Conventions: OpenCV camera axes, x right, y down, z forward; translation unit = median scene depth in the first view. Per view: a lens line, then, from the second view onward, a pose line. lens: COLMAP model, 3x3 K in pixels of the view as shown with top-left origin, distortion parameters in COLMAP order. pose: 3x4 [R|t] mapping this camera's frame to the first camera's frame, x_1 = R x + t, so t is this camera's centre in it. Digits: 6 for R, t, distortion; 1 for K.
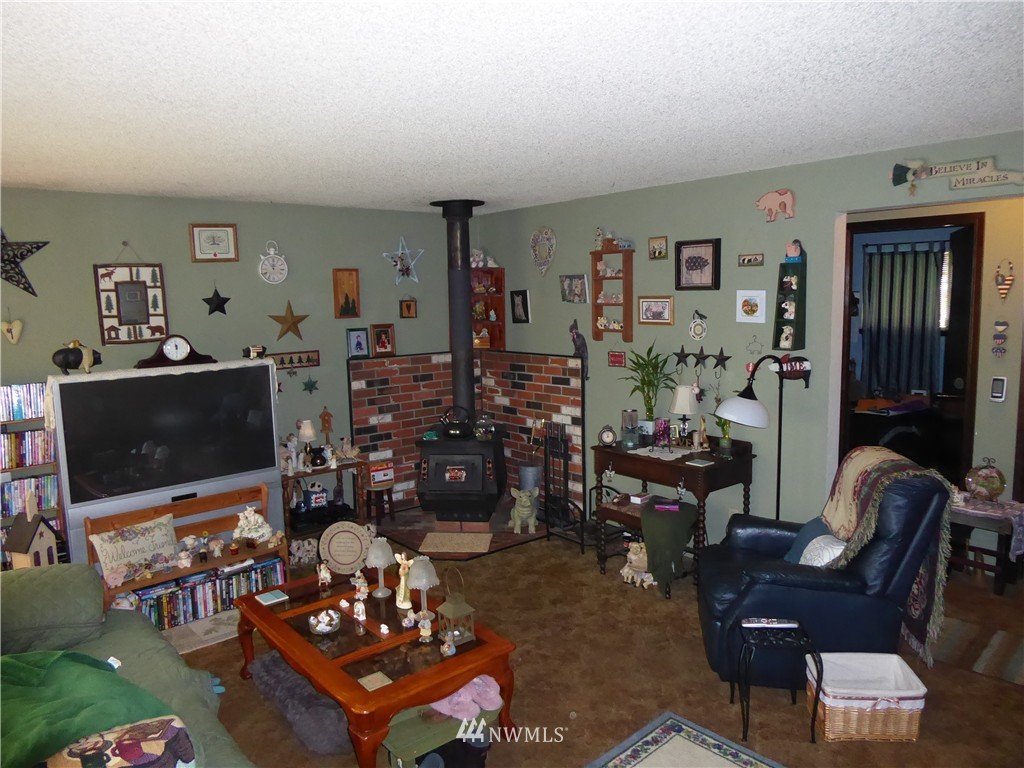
lens RADIAL K [[724.1, 0, 517.2], [0, 724.1, 384.0], [0, 0, 1]] dist [-0.036716, 0.009961]
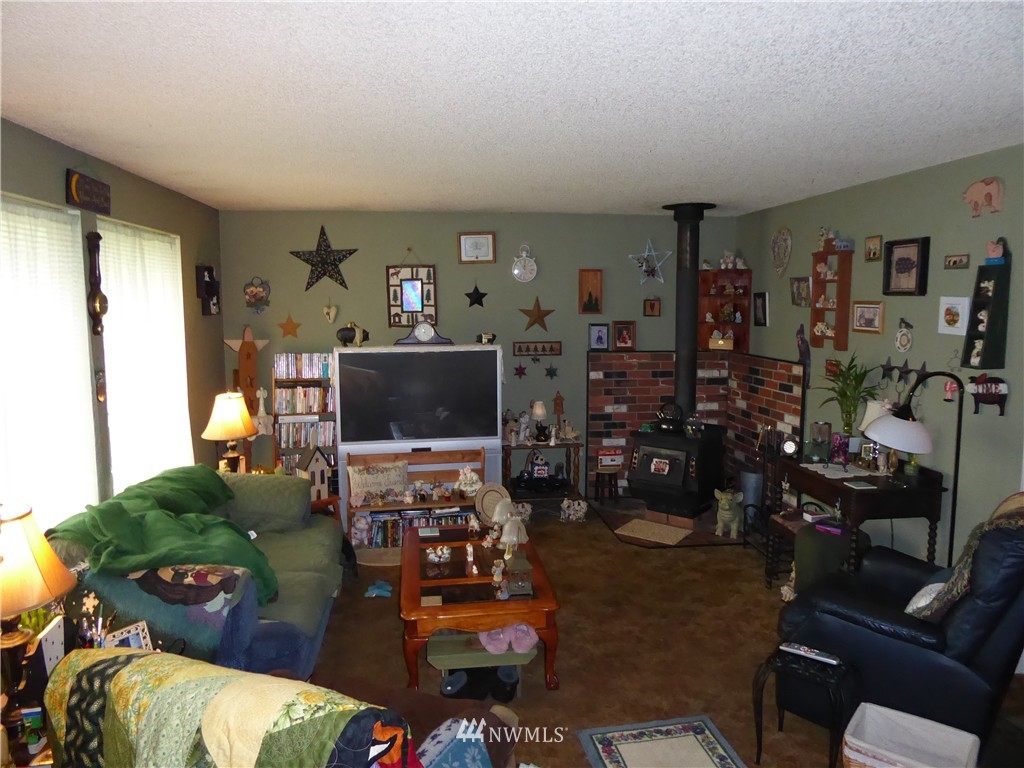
lens RADIAL K [[724.1, 0, 517.2], [0, 724.1, 384.0], [0, 0, 1]] dist [-0.036716, 0.009961]
pose [[0.846229, 0.084607, -0.526059, 0.310777], [-0.083957, 0.996152, 0.025158, -0.003821], [0.526163, 0.022877, 0.850076, 0.002335]]
